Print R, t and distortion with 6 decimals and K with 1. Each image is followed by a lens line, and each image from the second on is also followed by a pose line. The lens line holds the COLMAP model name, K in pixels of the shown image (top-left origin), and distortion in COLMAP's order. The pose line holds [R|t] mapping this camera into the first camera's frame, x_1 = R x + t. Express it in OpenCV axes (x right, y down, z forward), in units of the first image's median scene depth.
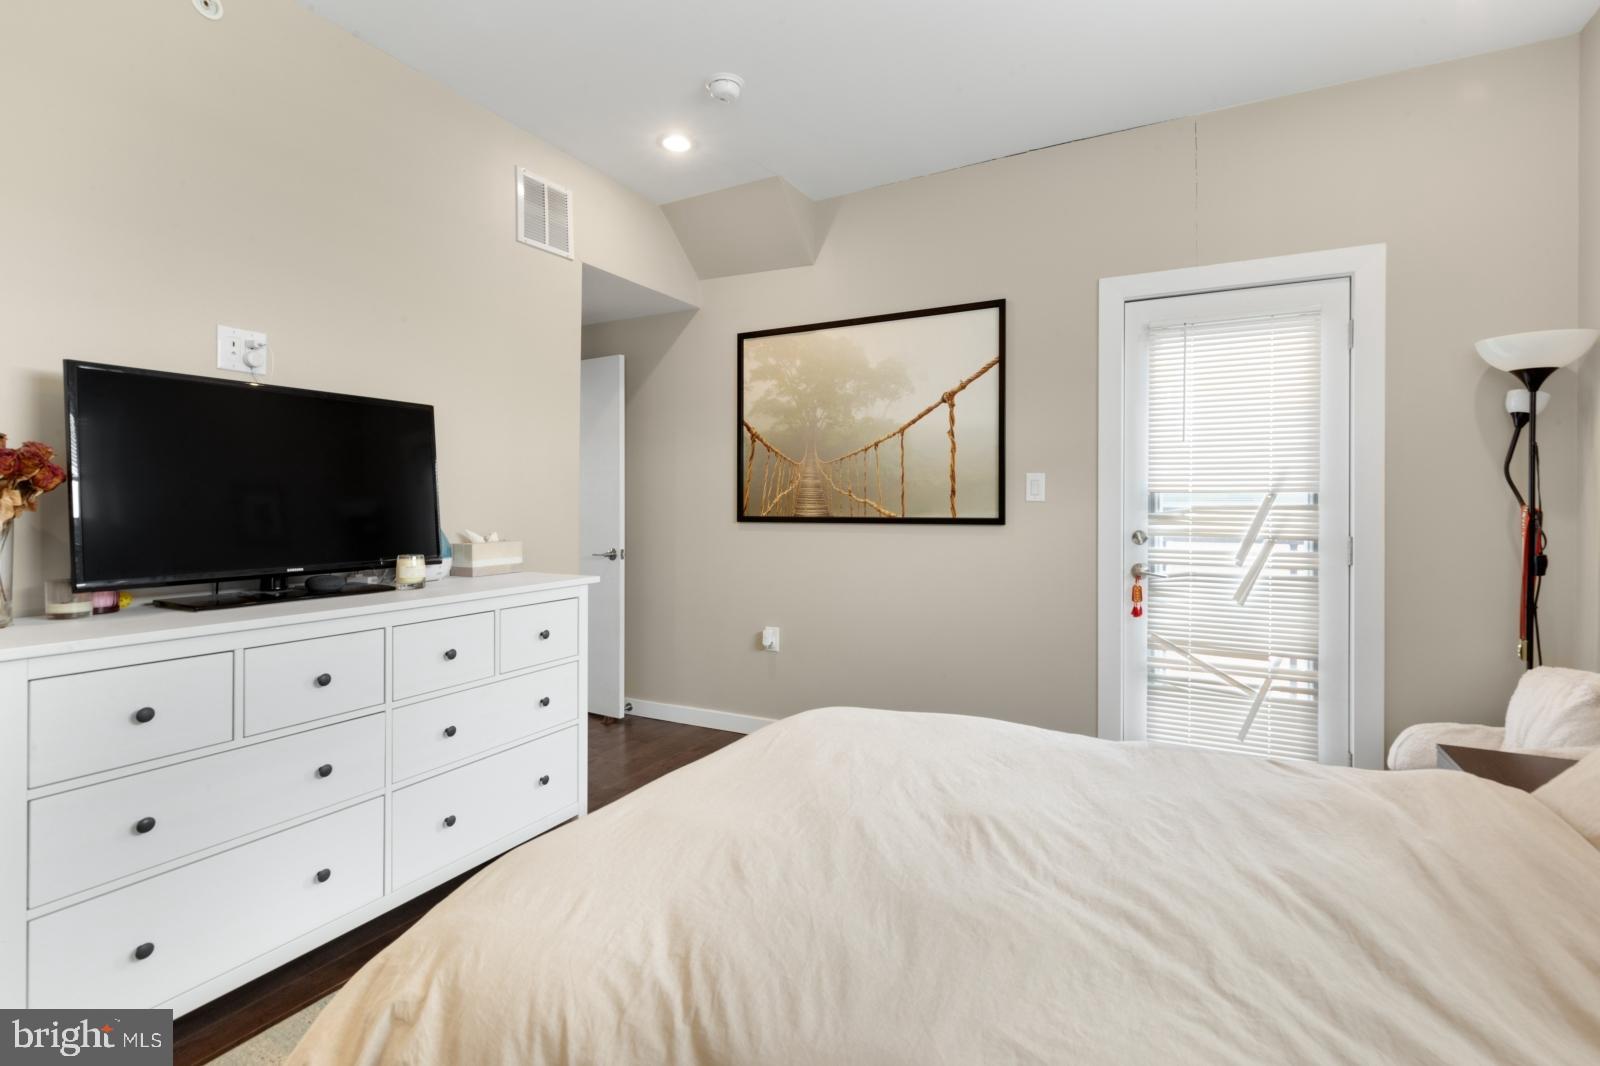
lens RADIAL K [[753.4, 0, 786.2], [0, 753.4, 504.3], [0, 0, 1]] dist [0.002636, 0.000086]
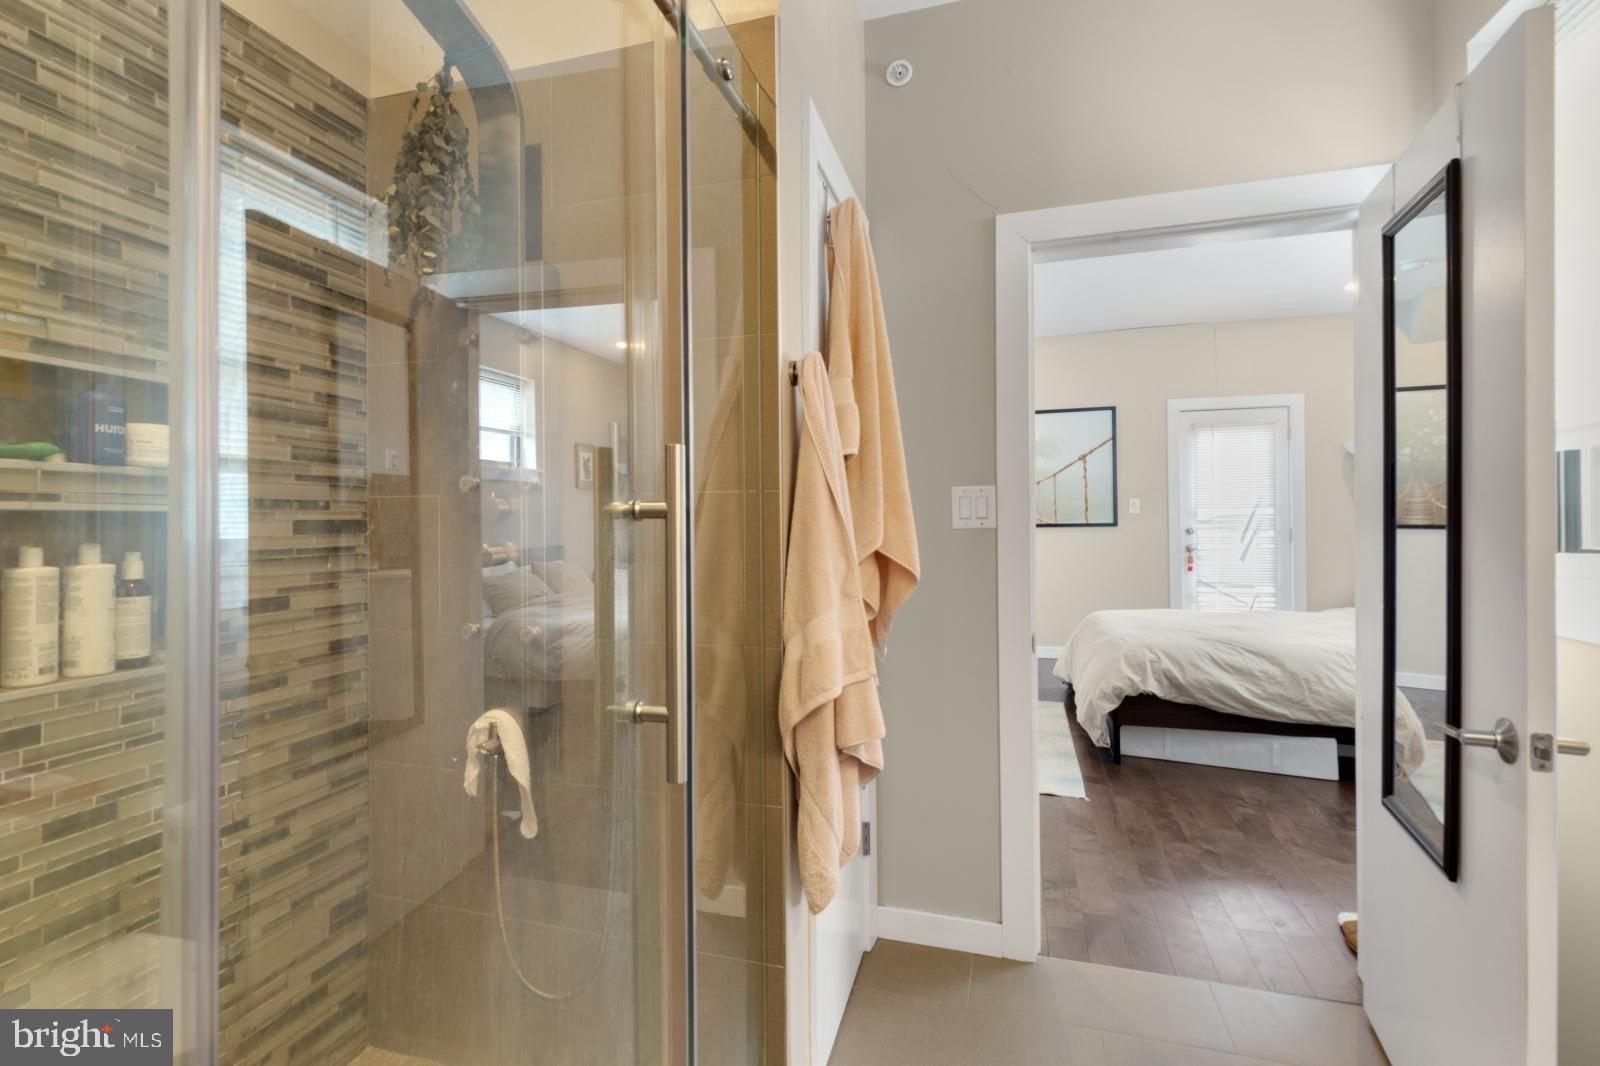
lens RADIAL K [[729.7, 0, 777.9], [0, 729.7, 515.9], [0, 0, 1]] dist [0.002064, -0.000083]
pose [[0.980099, -0.016115, 0.197855, -1.040241], [0.016126, 0.999869, 0.001557, -0.017660], [-0.197855, 0.001664, 0.980230, -0.712398]]
